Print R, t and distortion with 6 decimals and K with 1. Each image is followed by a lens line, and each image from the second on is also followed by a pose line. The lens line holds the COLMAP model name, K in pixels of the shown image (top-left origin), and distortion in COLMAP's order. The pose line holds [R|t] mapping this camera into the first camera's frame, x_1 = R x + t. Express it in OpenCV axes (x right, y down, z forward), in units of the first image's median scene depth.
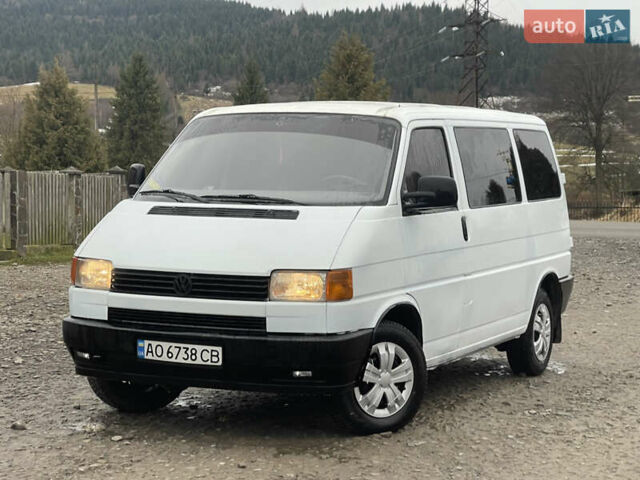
lens RADIAL K [[1567.8, 0, 321.1], [0, 1567.8, 242.5], [0, 0, 1]] dist [0.133150, 1.537984]
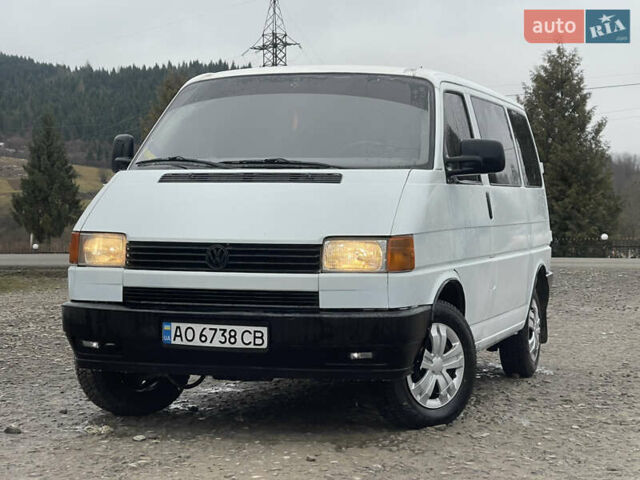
lens RADIAL K [[1567.8, 0, 321.1], [0, 1567.8, 242.5], [0, 0, 1]] dist [0.133150, 1.537984]
pose [[0.990571, -0.009533, 0.136670, -0.143882], [0.014637, 0.999230, -0.036390, 0.049252], [-0.136218, 0.038047, 0.989948, 0.129502]]
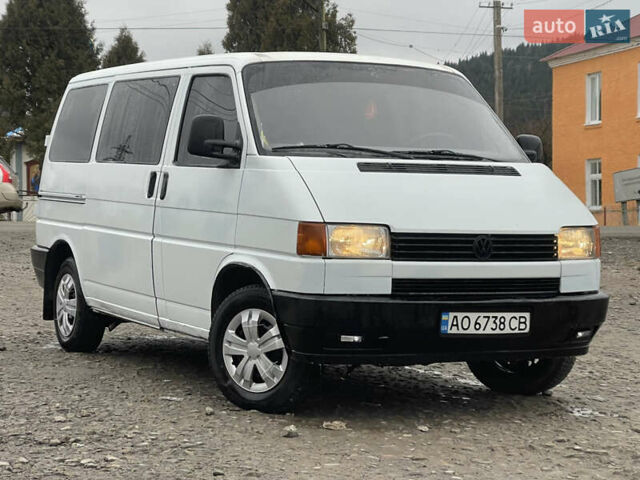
lens RADIAL K [[1564.4, 0, 319.8], [0, 1564.4, 240.0], [0, 0, 1]] dist [0.150120, 1.420209]
pose [[0.616922, -0.029579, 0.786469, -0.819448], [0.032617, 0.999396, 0.012002, 0.008499], [-0.786348, 0.018248, 0.617514, 0.499442]]
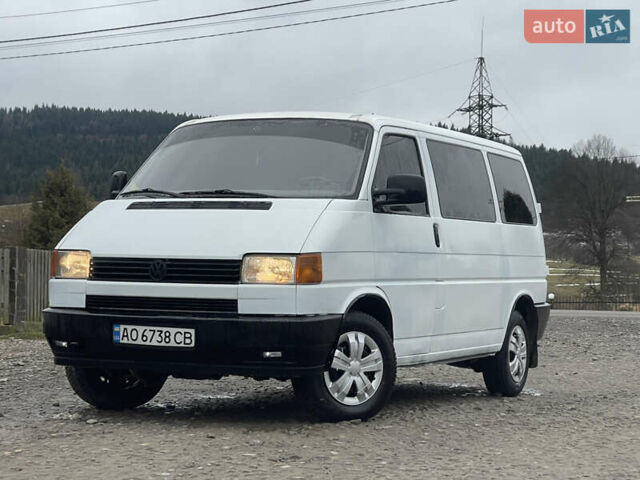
lens RADIAL K [[1567.8, 0, 321.1], [0, 1567.8, 242.5], [0, 0, 1]] dist [0.133150, 1.537984]
pose [[0.999975, 0.005096, -0.004982, 0.023289], [-0.005463, 0.997046, -0.076609, 0.083985], [0.004577, 0.076635, 0.997049, -0.029094]]
